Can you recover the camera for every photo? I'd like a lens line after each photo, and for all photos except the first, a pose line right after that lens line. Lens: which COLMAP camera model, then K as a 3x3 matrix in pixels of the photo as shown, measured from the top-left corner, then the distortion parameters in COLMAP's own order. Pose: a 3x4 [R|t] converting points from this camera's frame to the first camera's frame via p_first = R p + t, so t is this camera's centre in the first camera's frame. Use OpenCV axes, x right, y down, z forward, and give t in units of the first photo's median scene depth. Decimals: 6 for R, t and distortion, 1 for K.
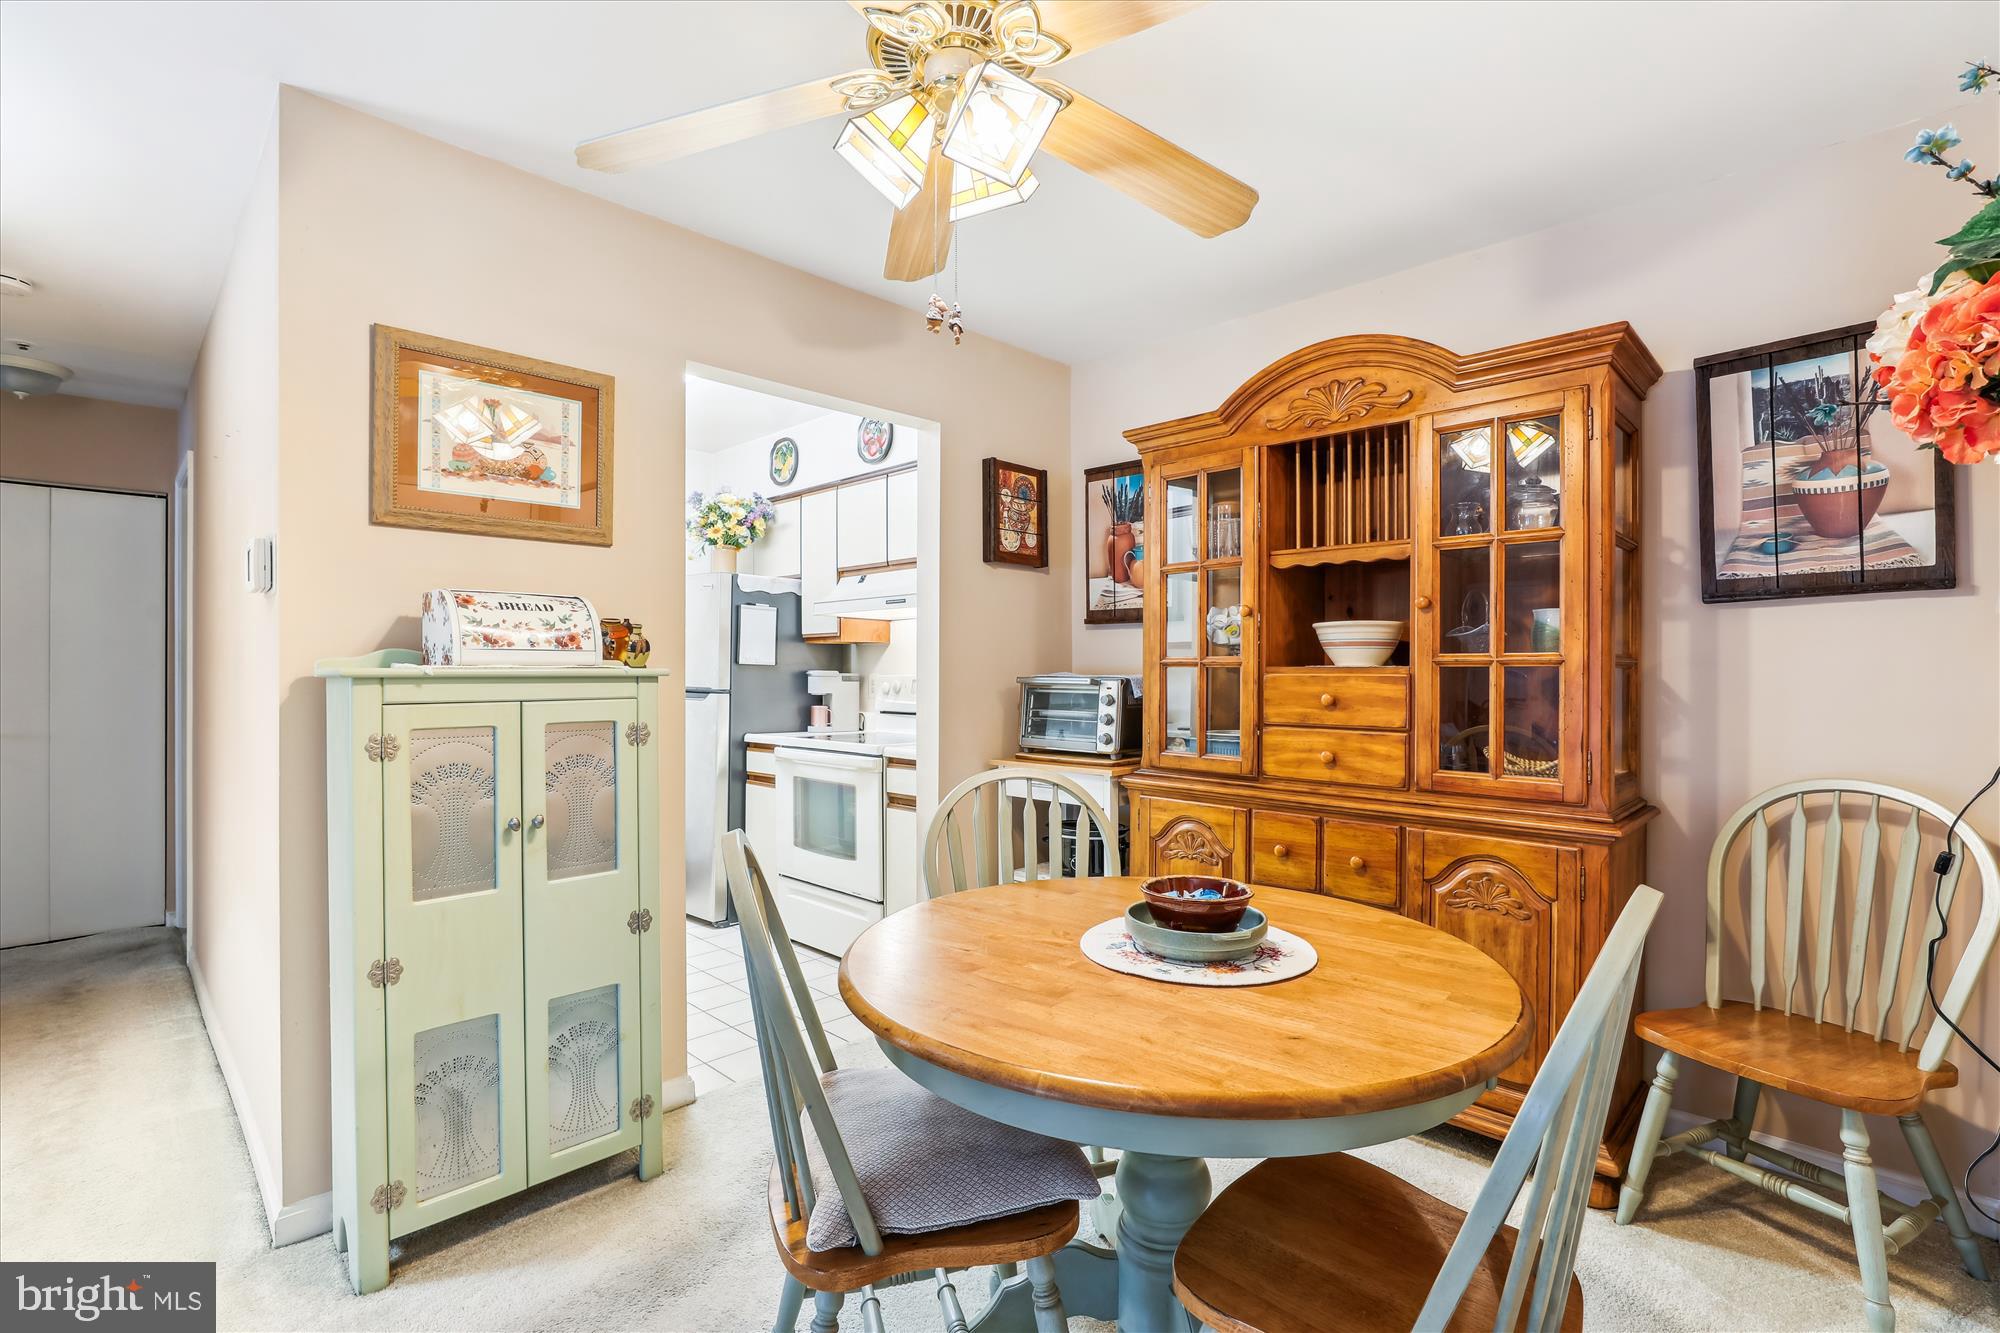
lens RADIAL K [[923.1, 0, 1000.0], [0, 923.1, 666.5], [0, 0, 1]] dist [-0.030910, 0.013978]
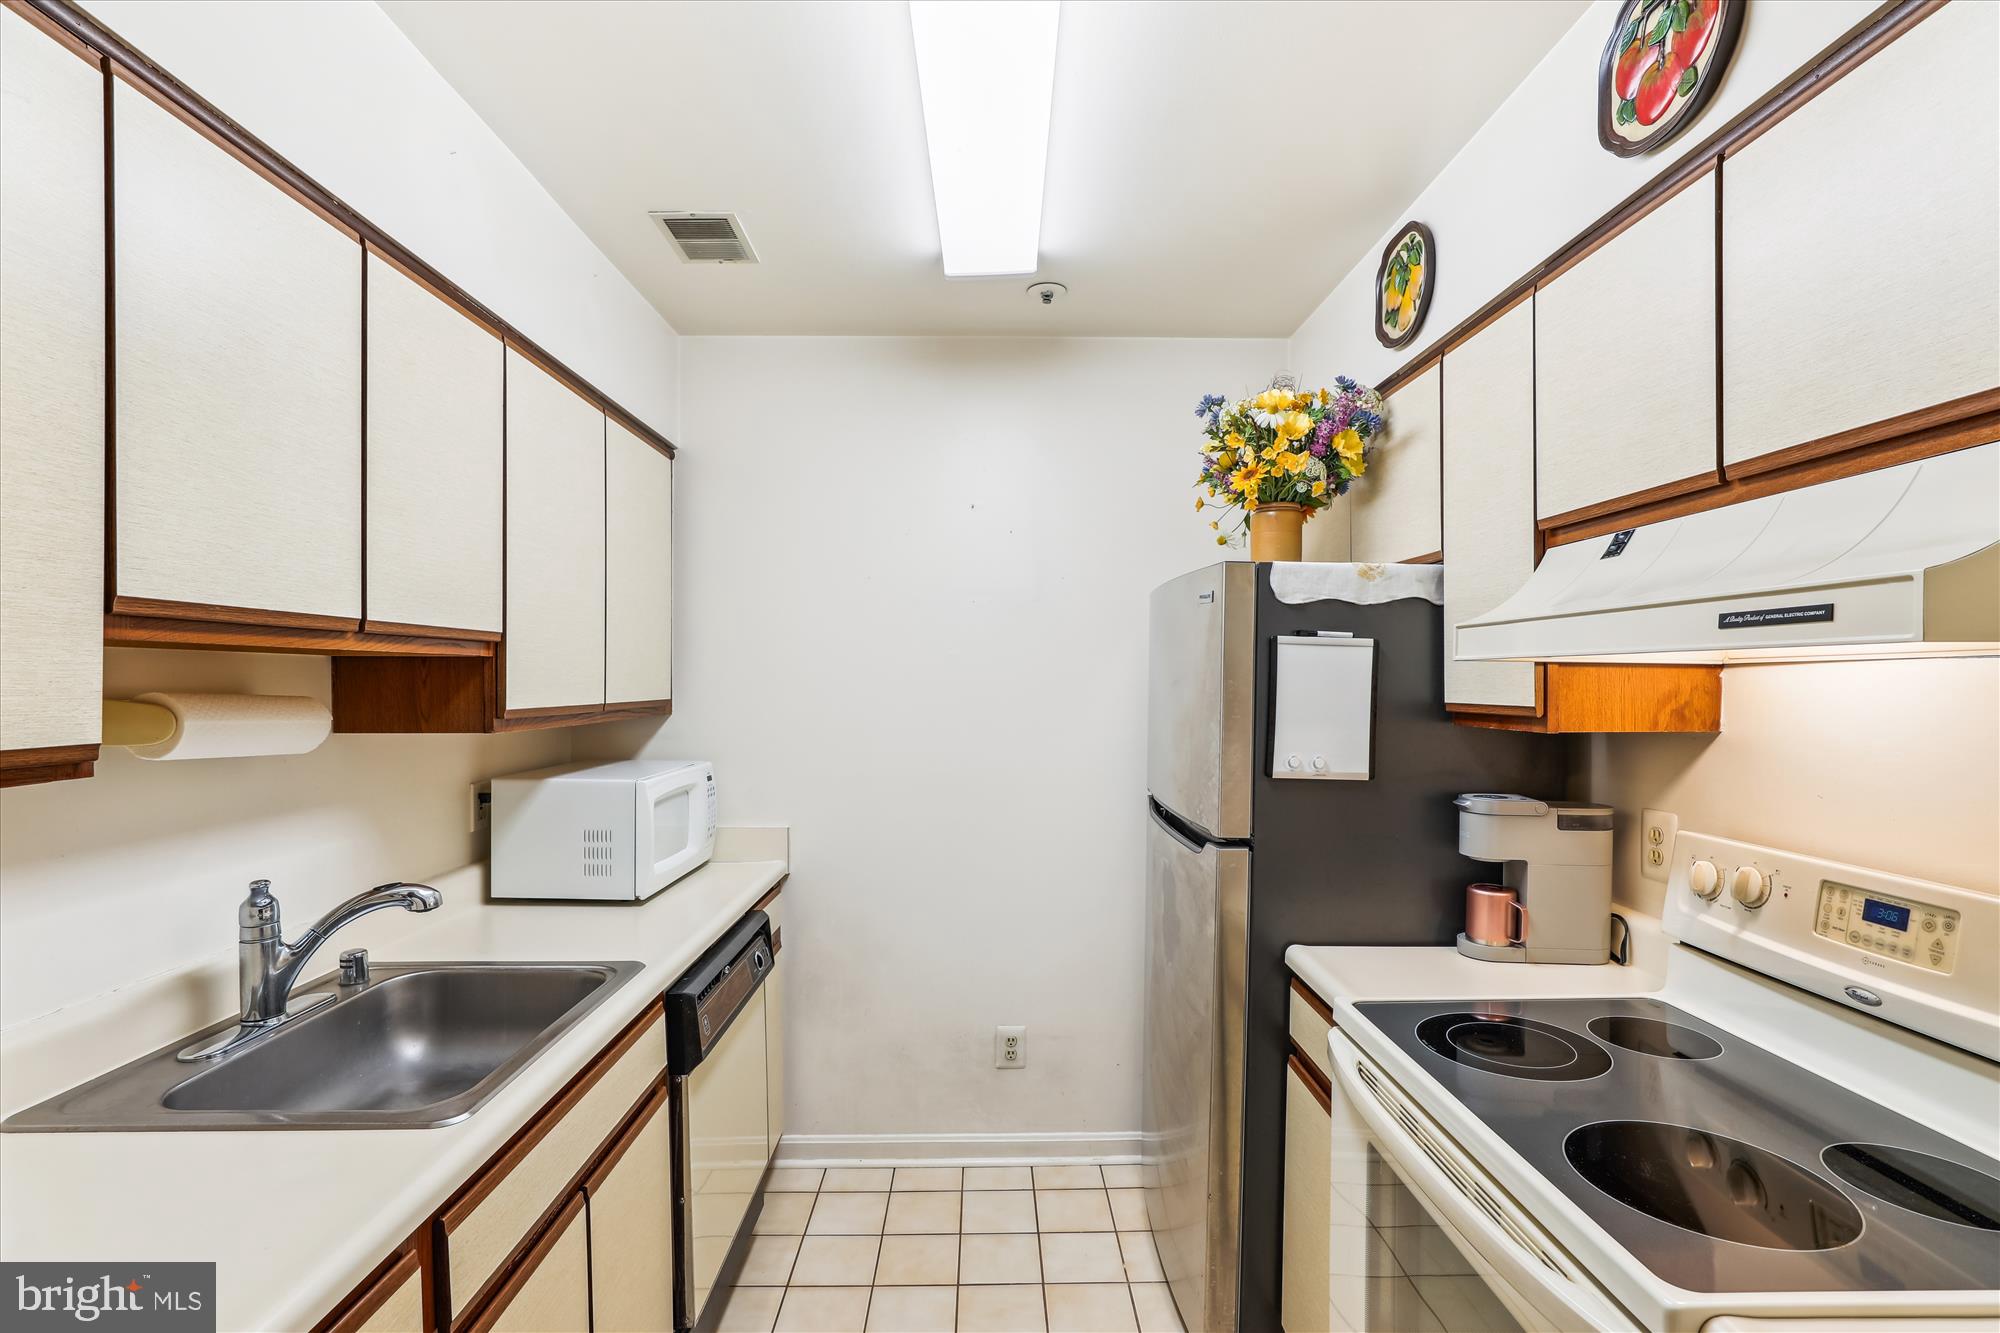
lens RADIAL K [[923.1, 0, 1000.0], [0, 923.1, 666.5], [0, 0, 1]] dist [-0.030910, 0.013978]
pose [[0.712448, -0.006843, -0.701692, -0.076302], [0.000227, 0.999955, -0.009521, -0.046906], [0.701725, 0.006624, 0.712417, 0.588115]]
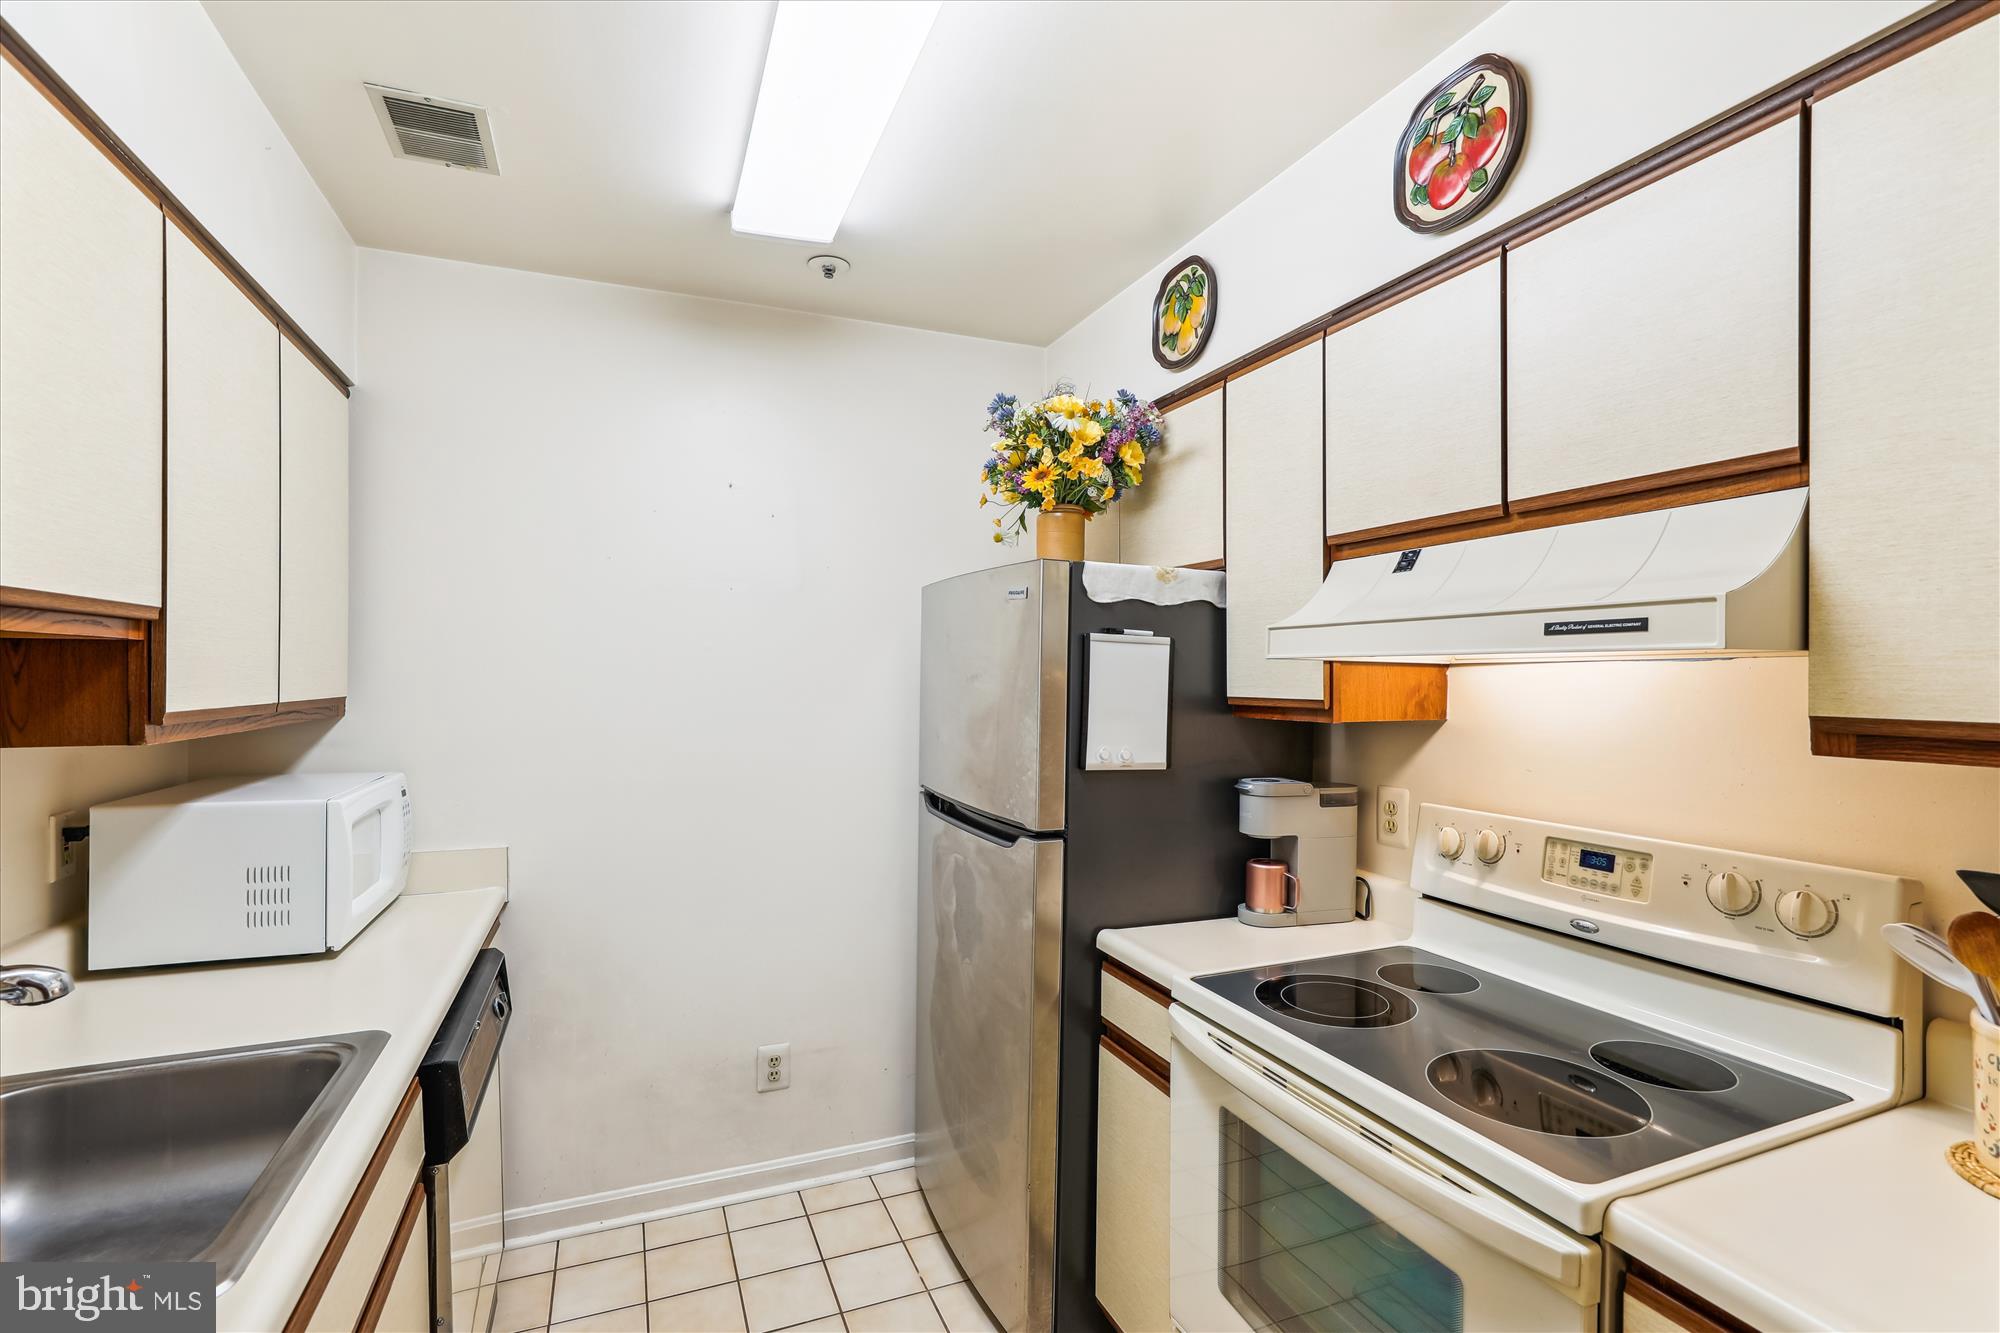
lens RADIAL K [[923.2, 0, 997.3], [0, 923.2, 660.4], [0, 0, 1]] dist [-0.030801, 0.014278]
pose [[0.921452, 0.000729, -0.388492, -0.146355], [-0.005365, 0.999927, -0.010849, -0.046956], [0.388456, 0.012081, 0.921388, 0.558856]]
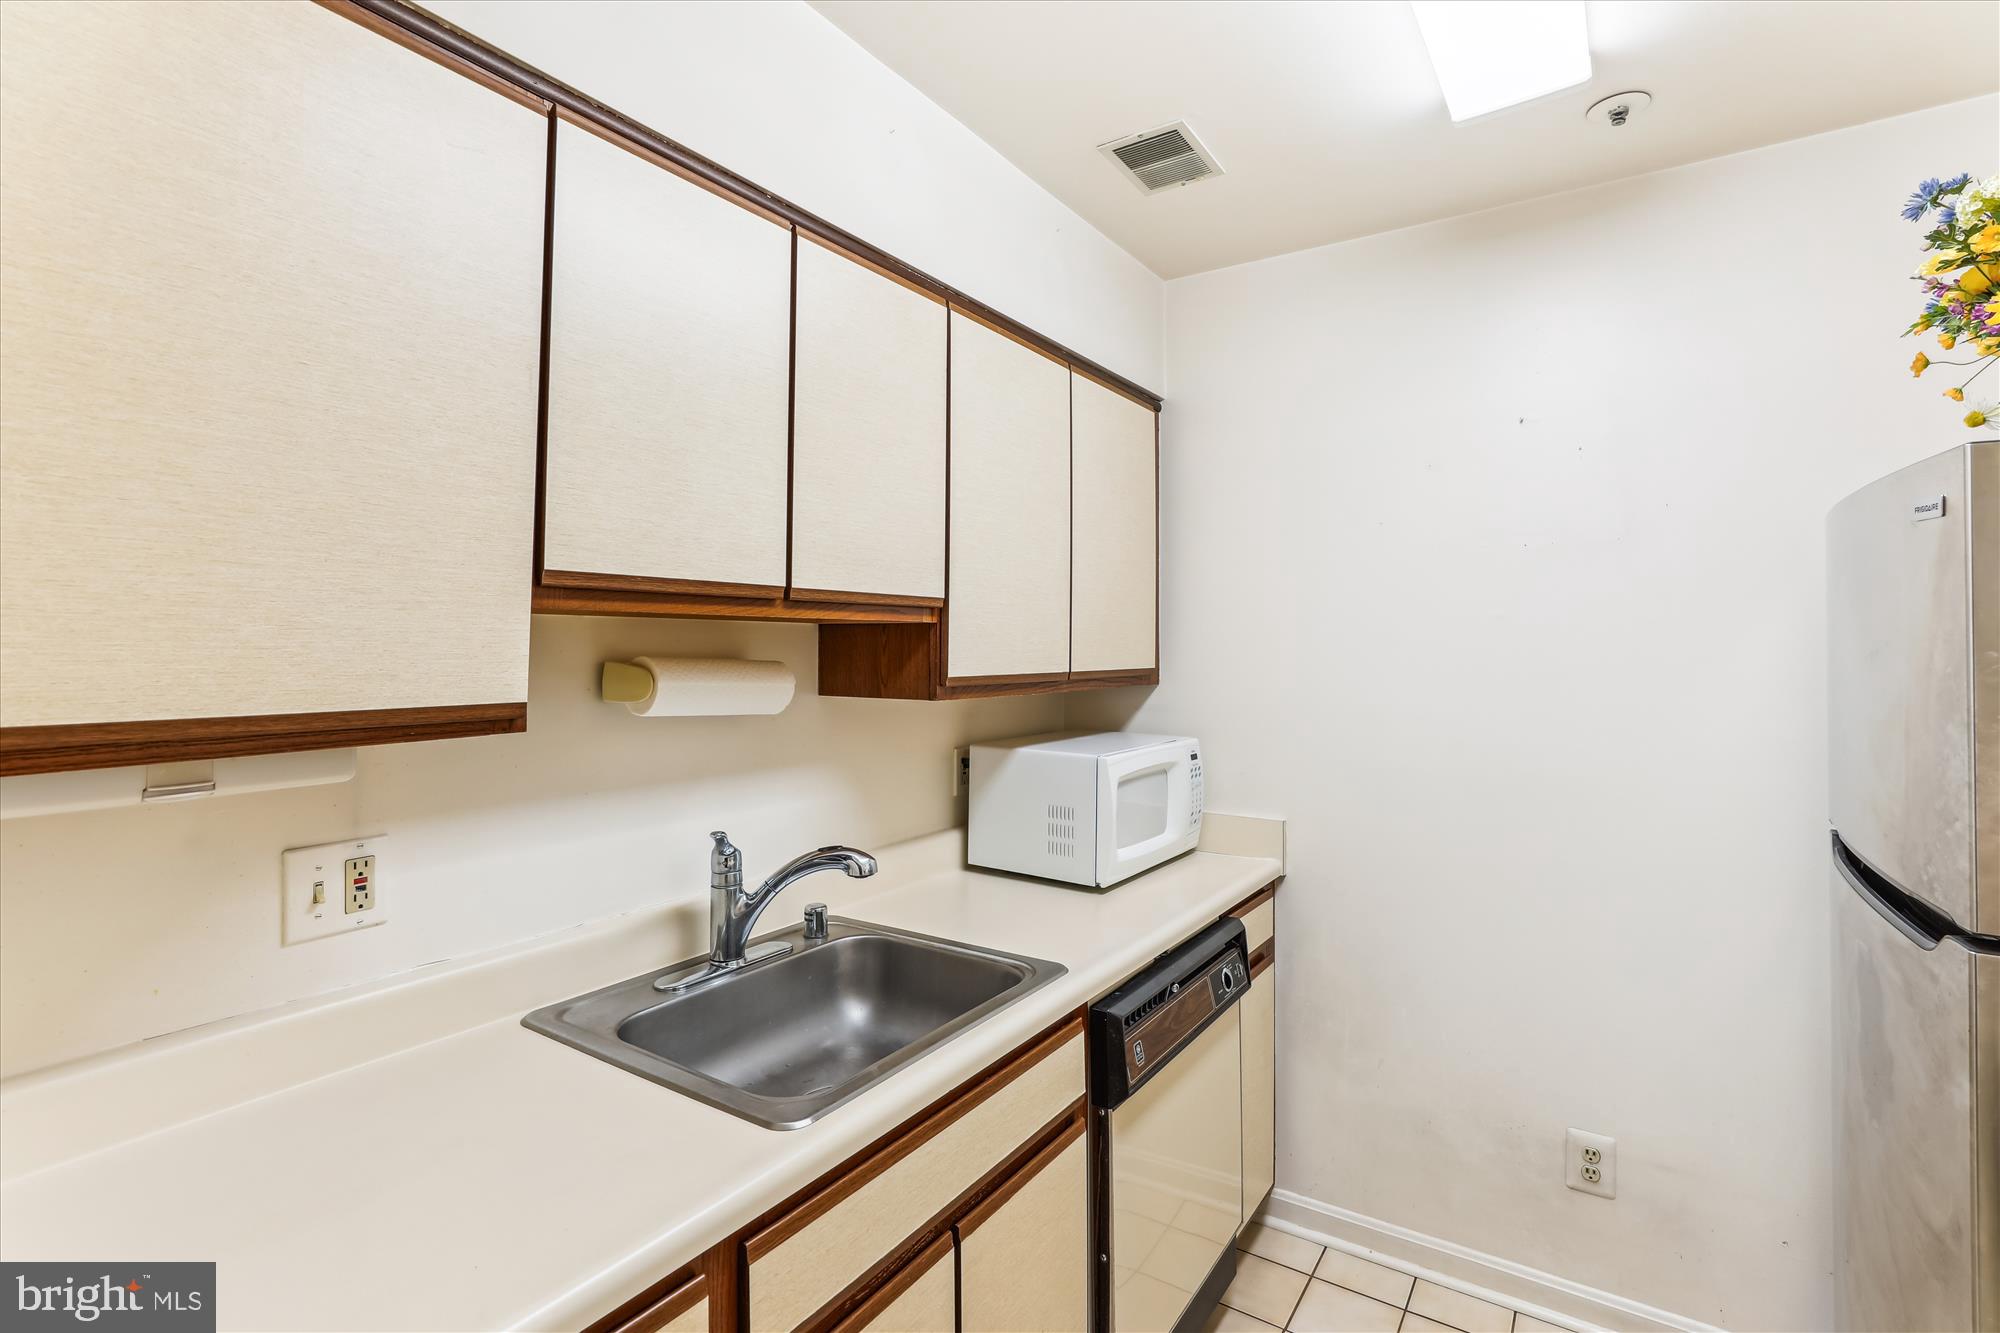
lens RADIAL K [[931.9, 0, 1005.4], [0, 931.9, 599.8], [0, 0, 1]] dist [-0.032961, 0.014333]
pose [[0.190480, -0.044310, -0.980690, -0.112311], [-0.001731, 0.998964, -0.045472, -0.046889], [0.981689, 0.010360, 0.190206, 0.664117]]
